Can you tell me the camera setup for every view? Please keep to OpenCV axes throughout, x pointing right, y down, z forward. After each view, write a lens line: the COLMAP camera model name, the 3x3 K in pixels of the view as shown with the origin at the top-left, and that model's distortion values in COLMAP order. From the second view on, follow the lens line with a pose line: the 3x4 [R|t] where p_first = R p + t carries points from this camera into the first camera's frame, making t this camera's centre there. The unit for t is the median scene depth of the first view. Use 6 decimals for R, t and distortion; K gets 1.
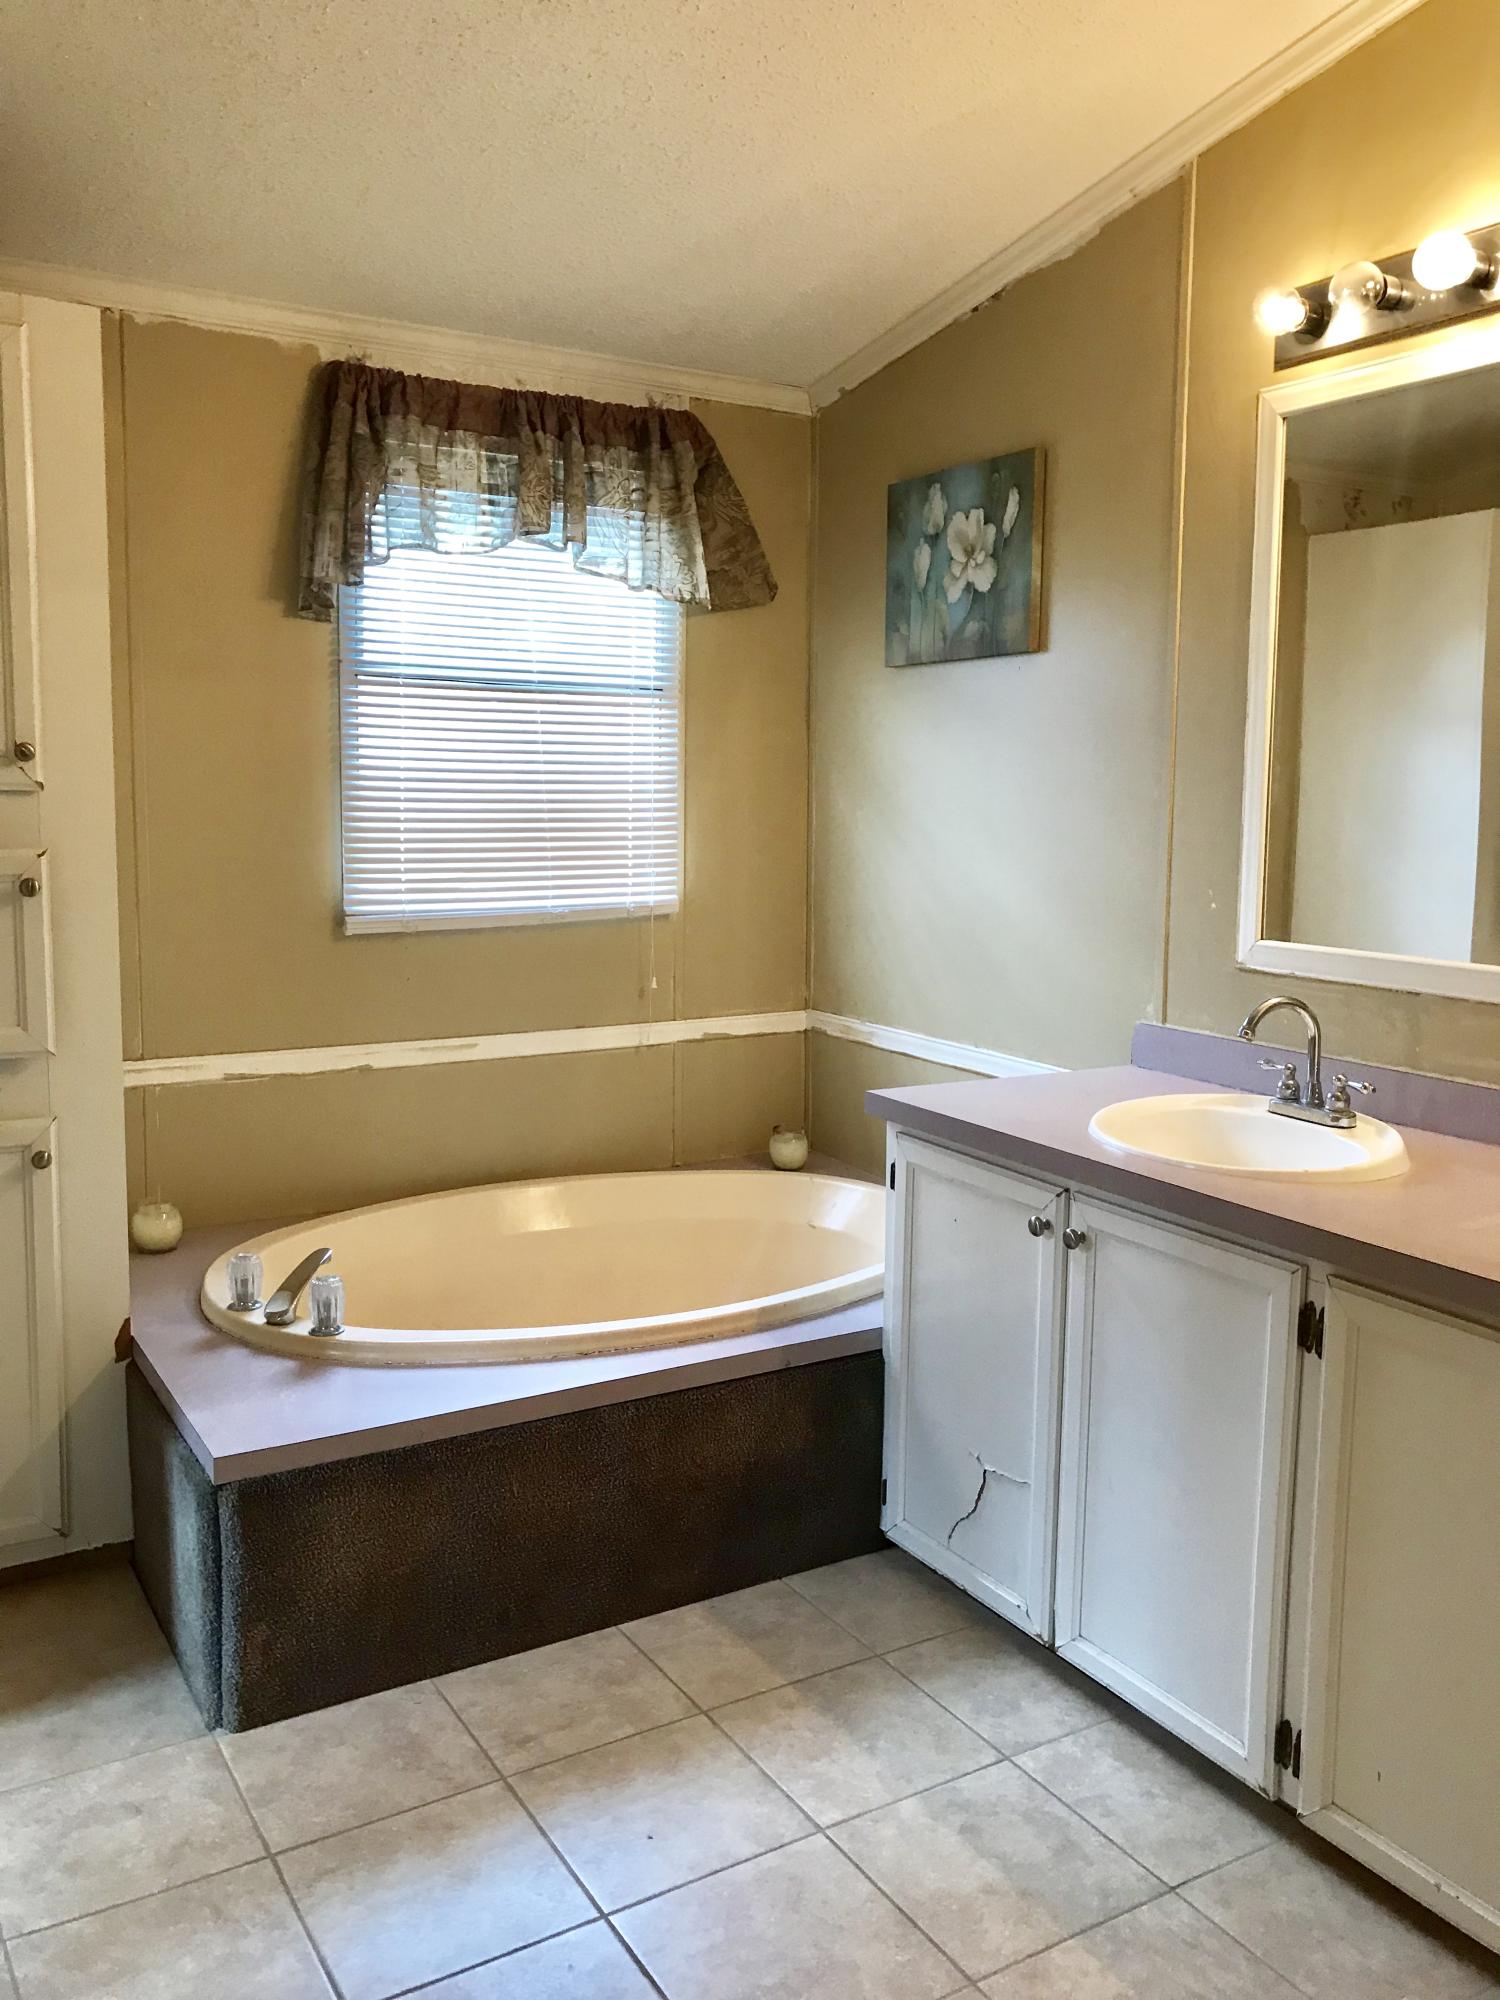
lens RADIAL K [[1643.2, 0, 750.0], [0, 1643.2, 1007.2], [0, 0, 1]] dist [0.044869, -0.059277]
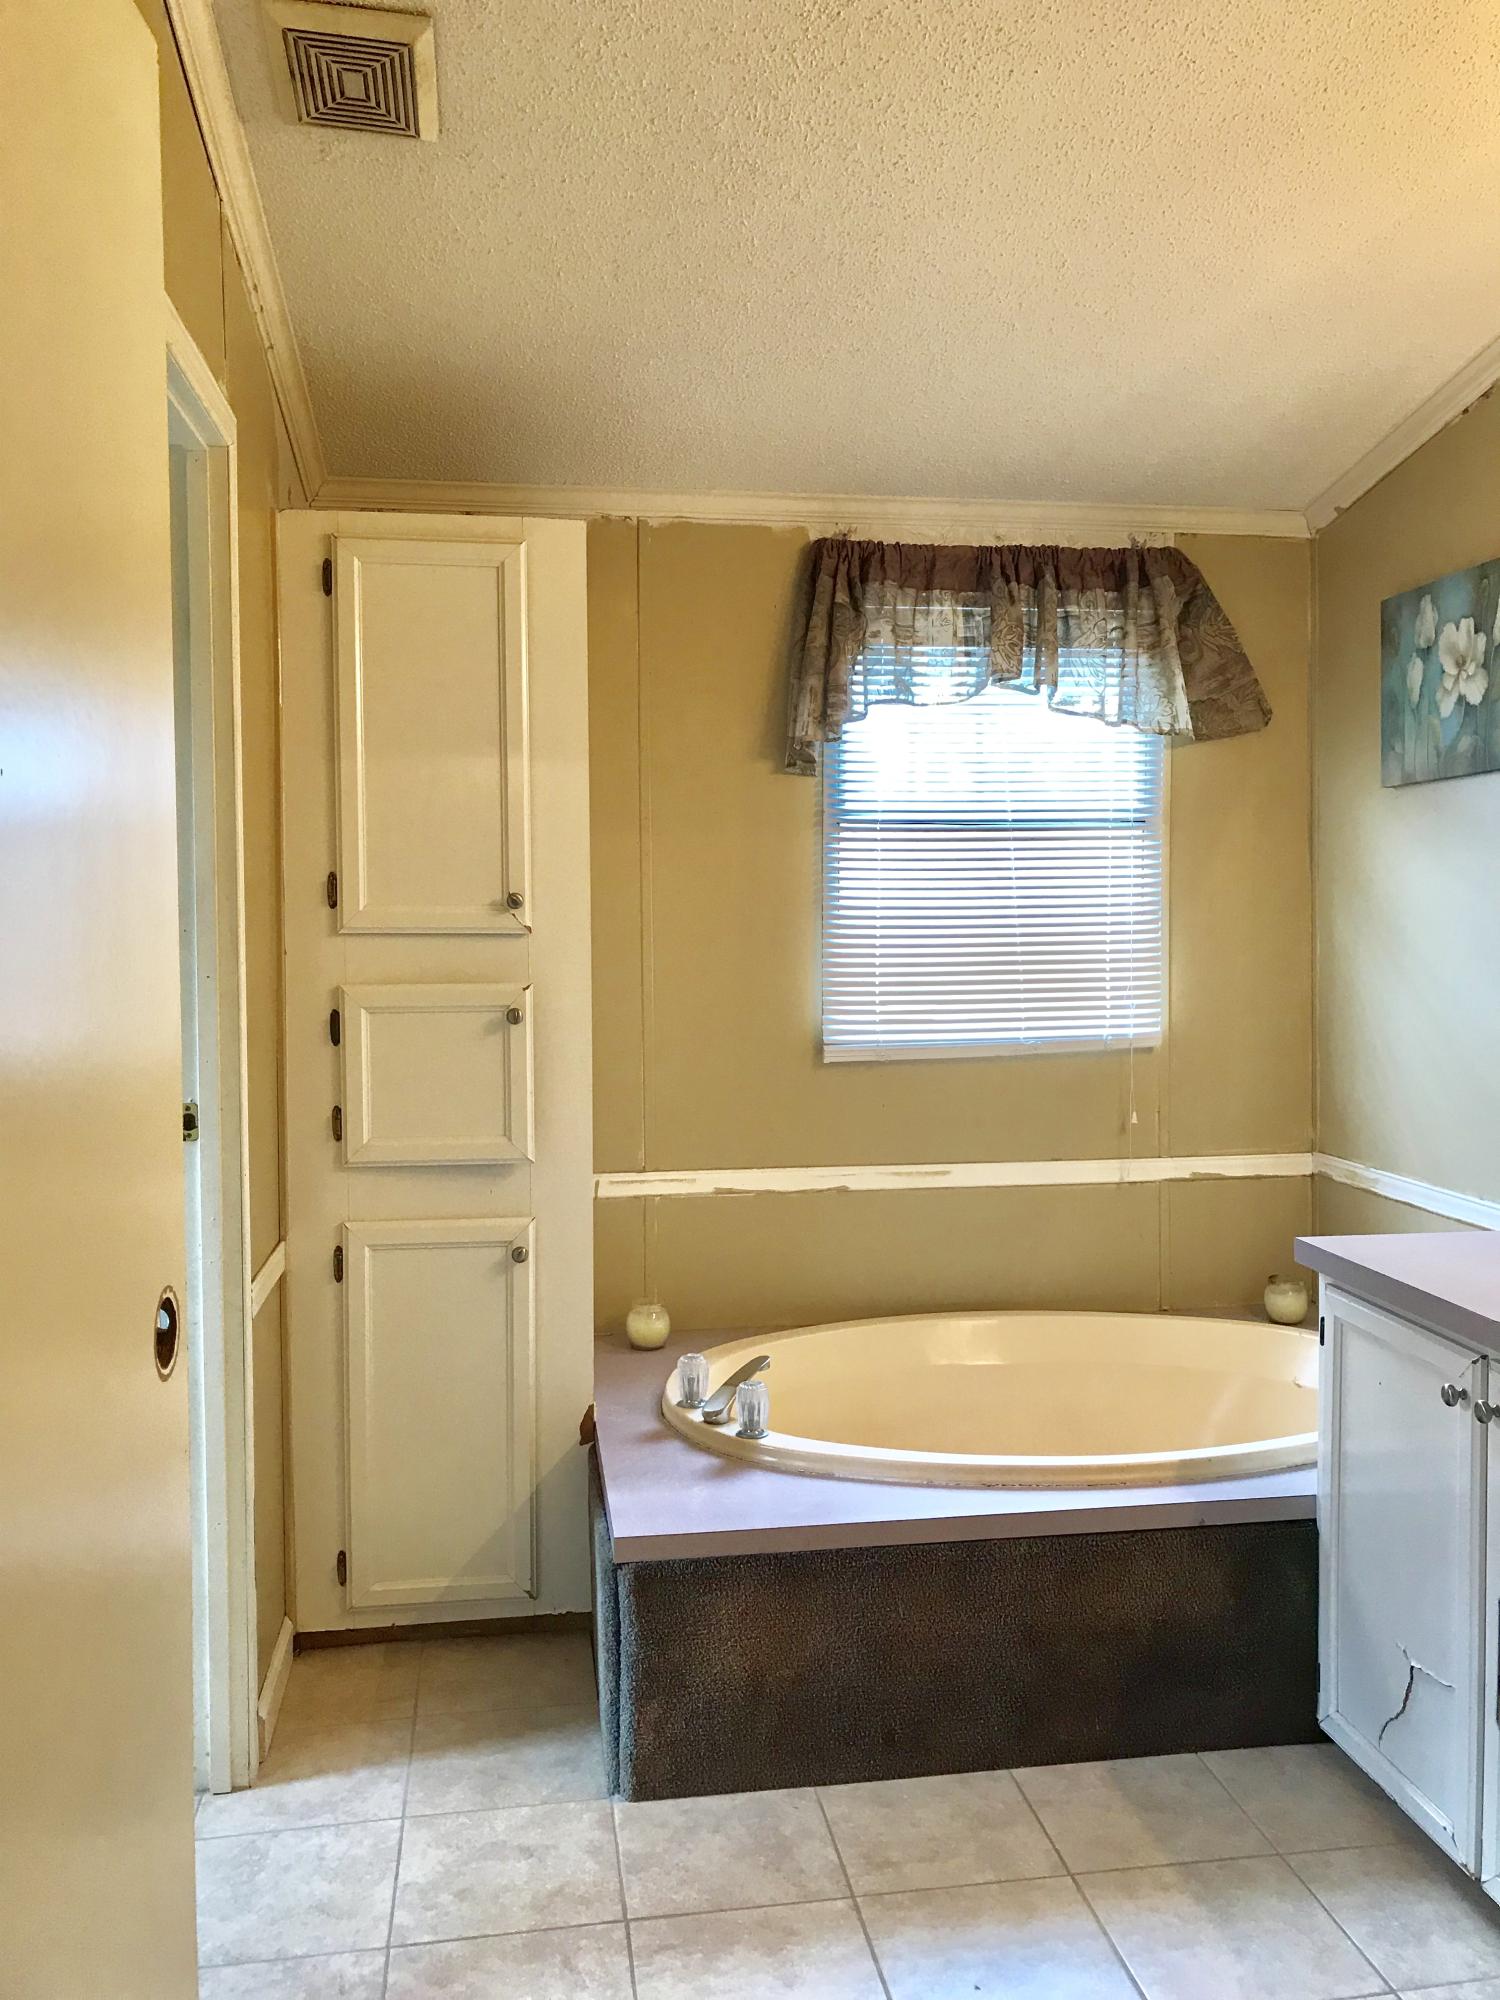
lens RADIAL K [[1643.2, 0, 741.6], [0, 1643.2, 1013.1], [0, 0, 1]] dist [0.044869, -0.059277]
pose [[0.922754, 0.004105, -0.385368, 0.138163], [-0.034276, 0.996855, -0.071455, 0.001959], [0.383863, 0.079144, 0.919992, -0.000006]]
